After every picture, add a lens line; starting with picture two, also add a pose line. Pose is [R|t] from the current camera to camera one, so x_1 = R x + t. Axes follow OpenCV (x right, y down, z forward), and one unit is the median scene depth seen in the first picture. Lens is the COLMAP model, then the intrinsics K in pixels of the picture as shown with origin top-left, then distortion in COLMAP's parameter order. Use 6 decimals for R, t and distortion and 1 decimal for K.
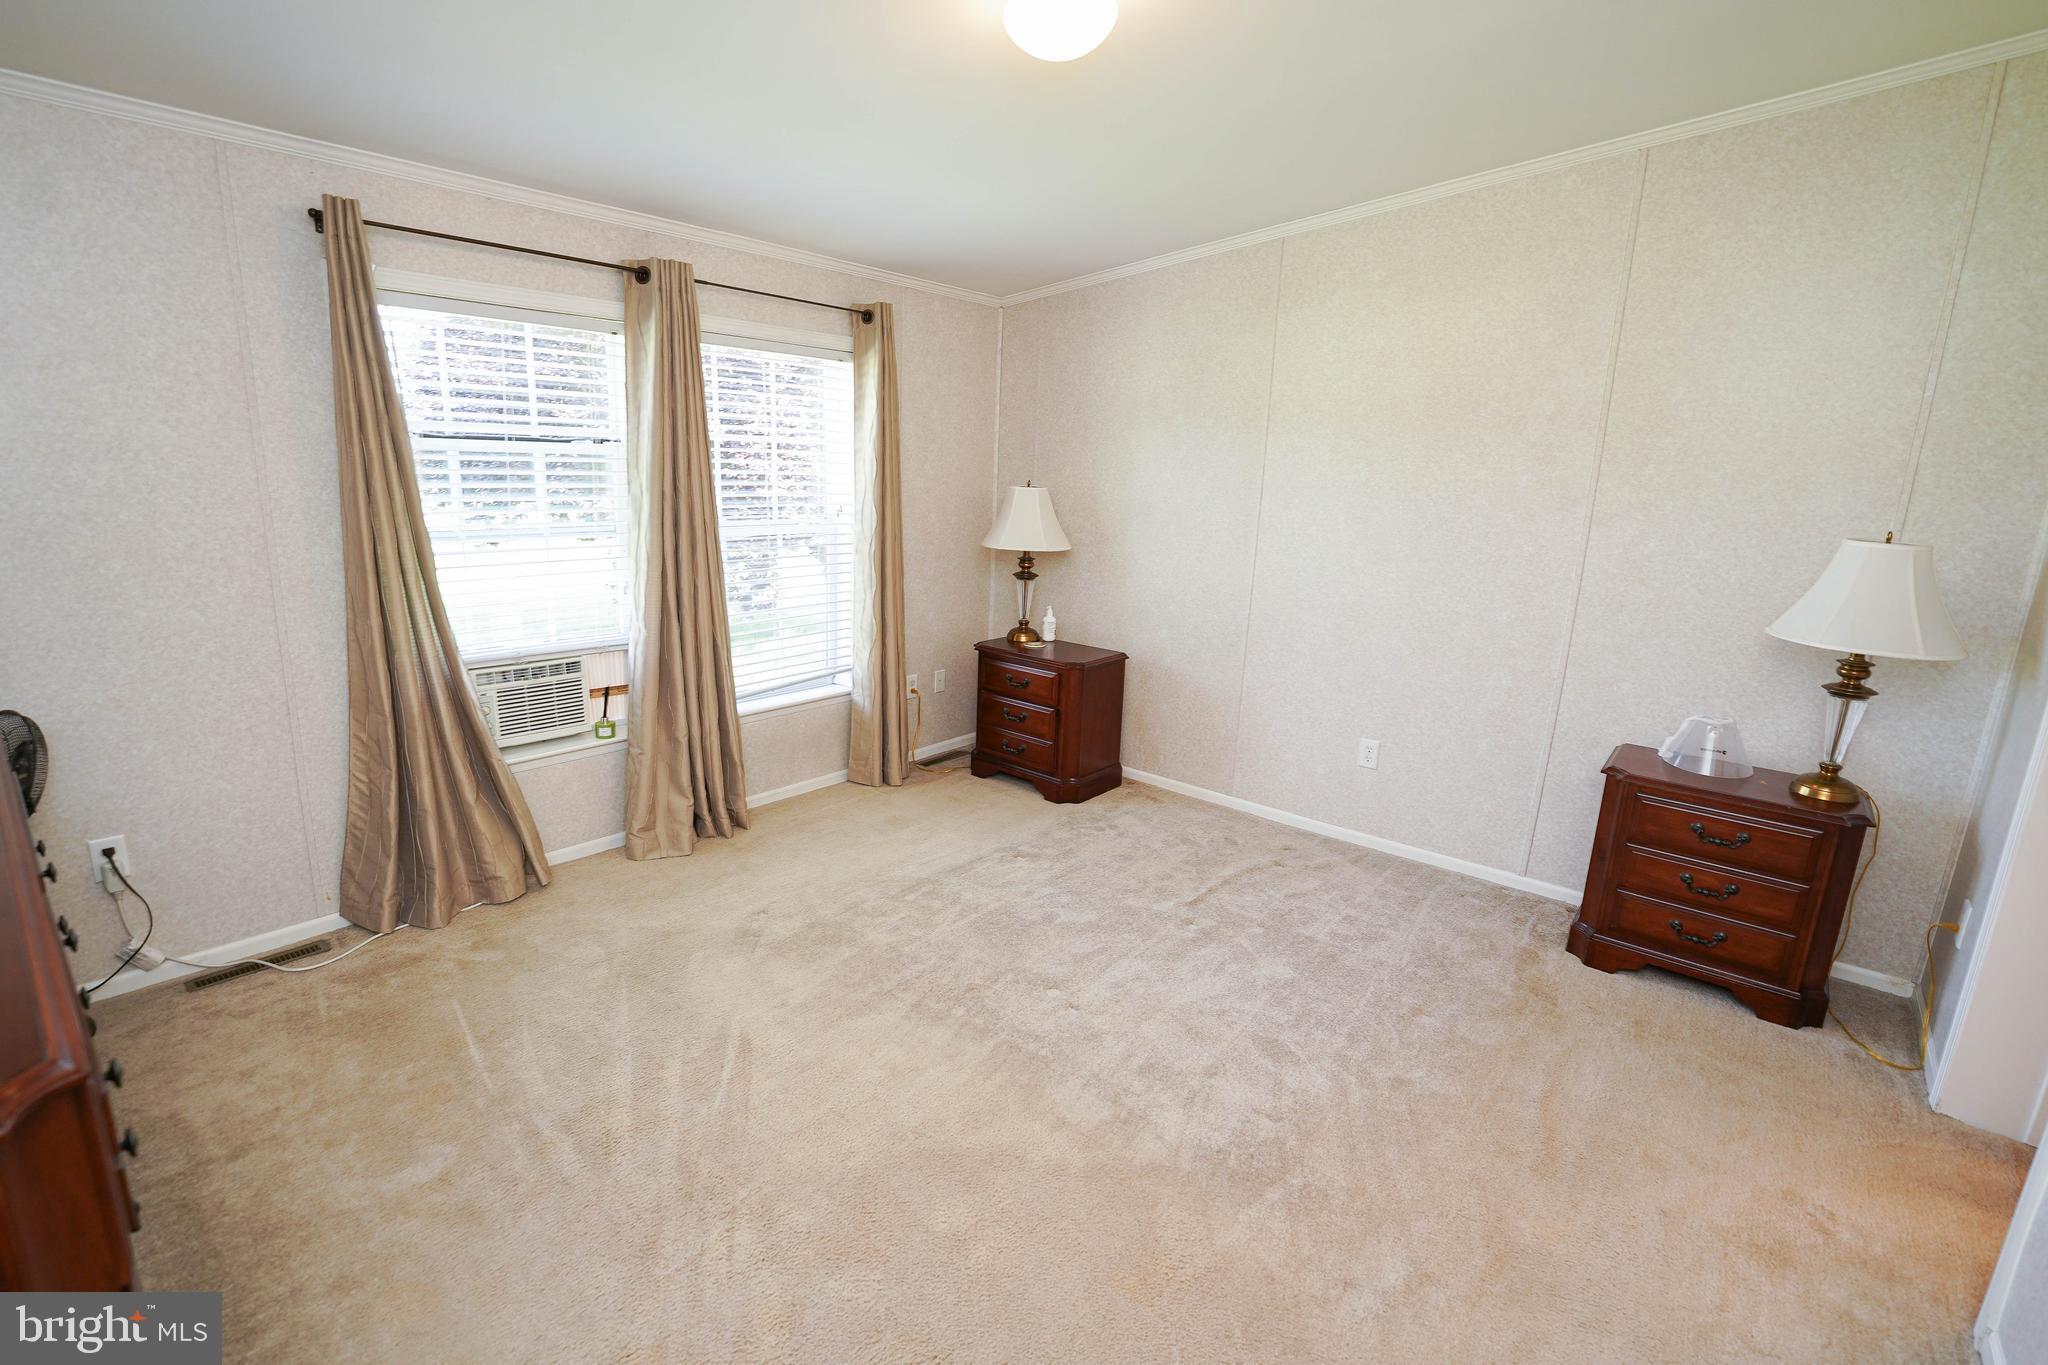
lens RADIAL K [[953.4, 0, 1021.6], [0, 953.4, 679.9], [0, 0, 1]] dist [-0.008274, -0.000160]
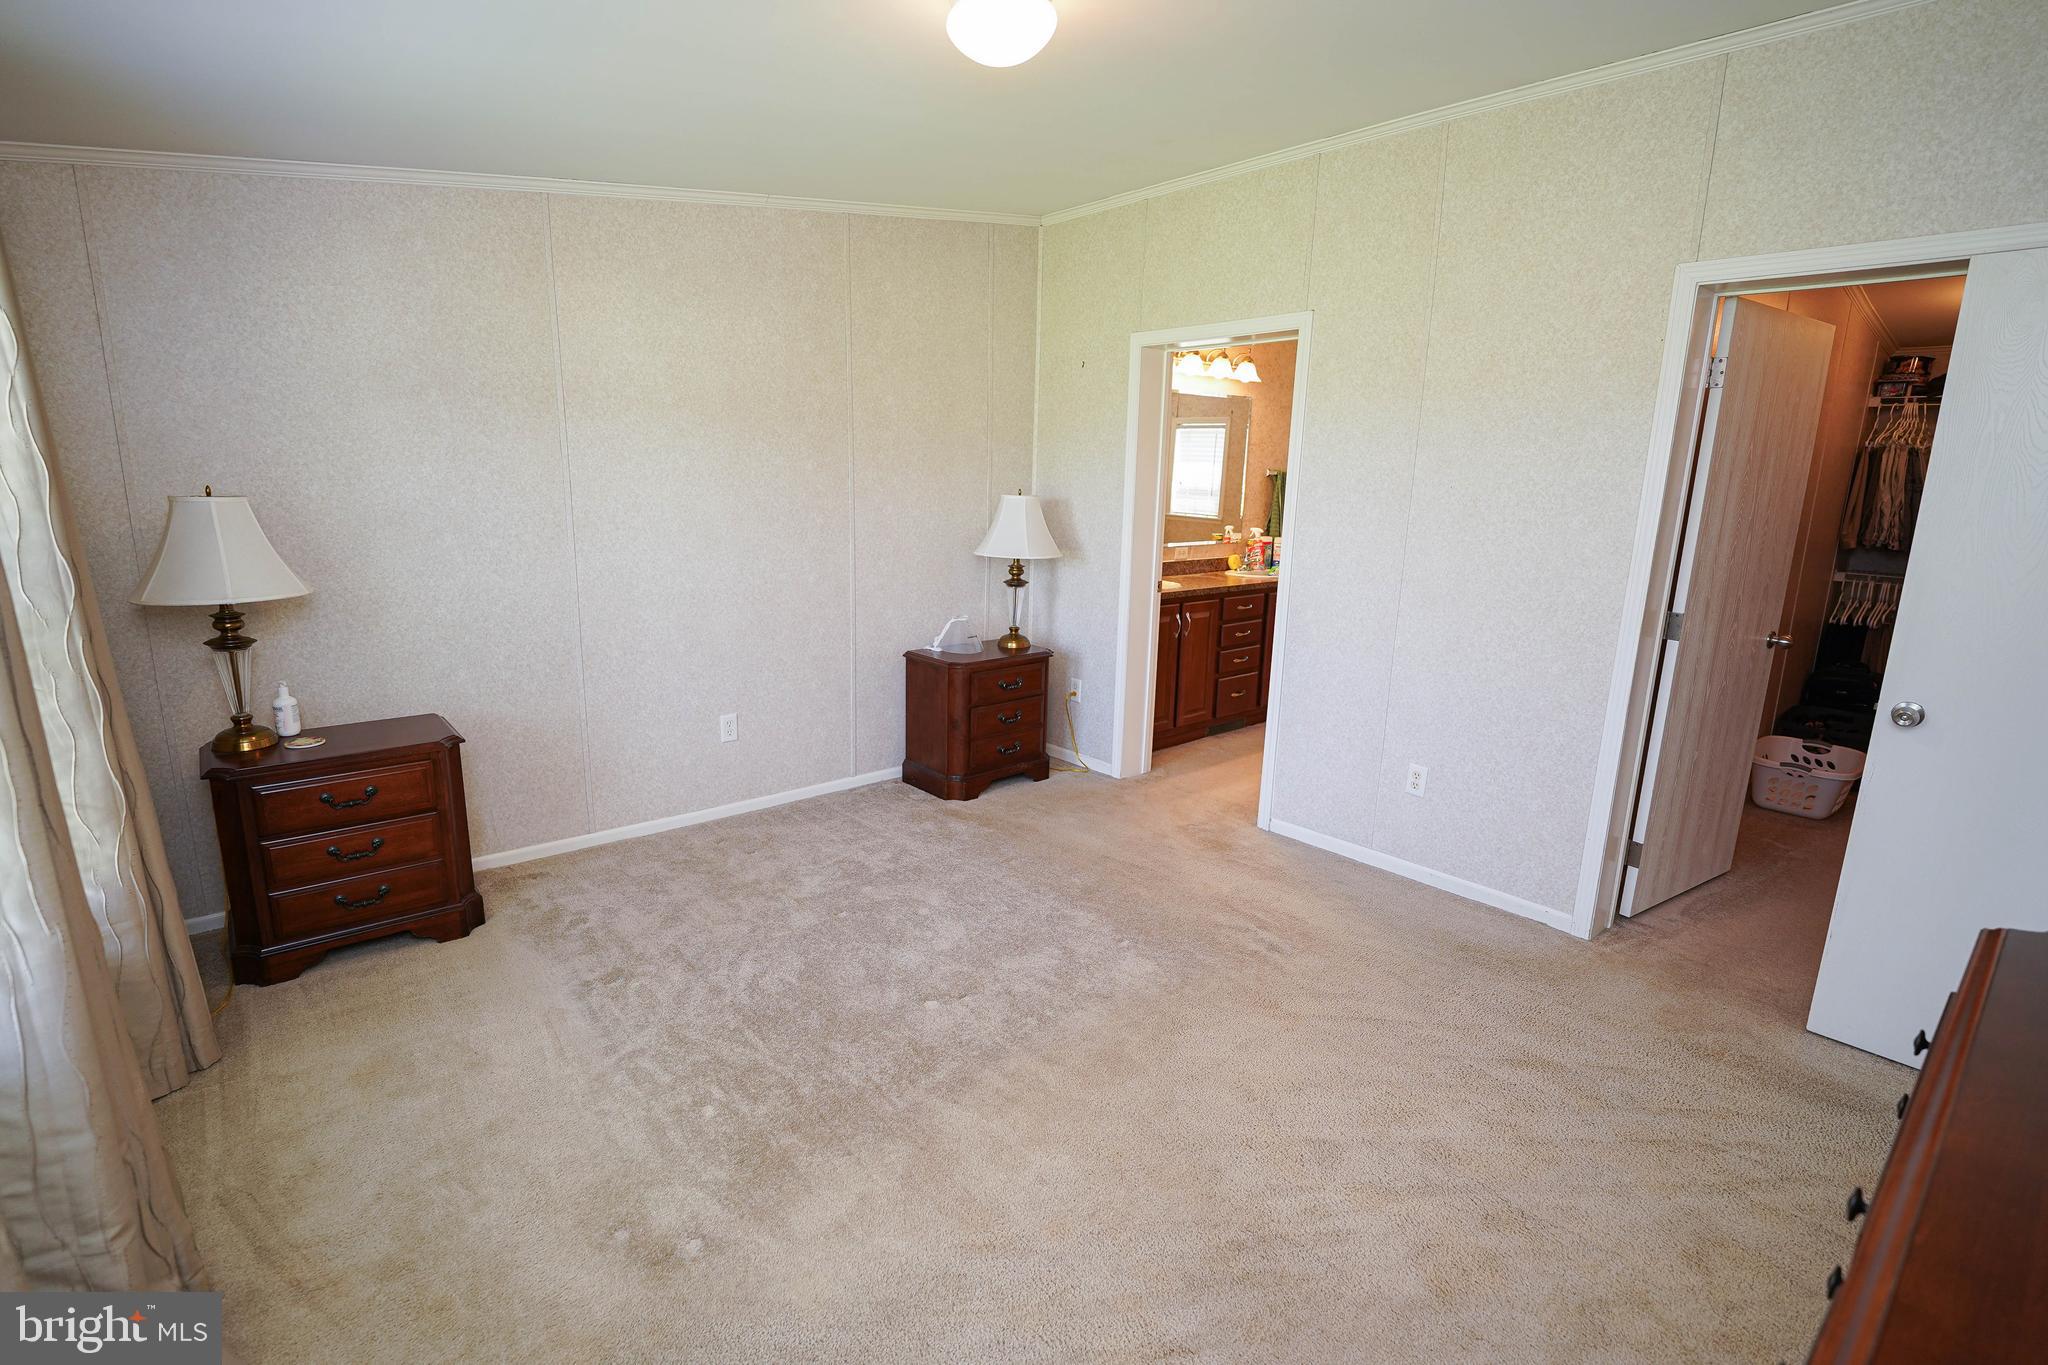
lens RADIAL K [[953.4, 0, 1021.6], [0, 953.4, 679.9], [0, 0, 1]] dist [-0.008274, -0.000160]
pose [[0.164929, -0.245135, 0.955357, -0.573802], [0.207486, 0.955570, 0.209370, -0.126927], [-0.964234, 0.163691, 0.208463, 0.457114]]
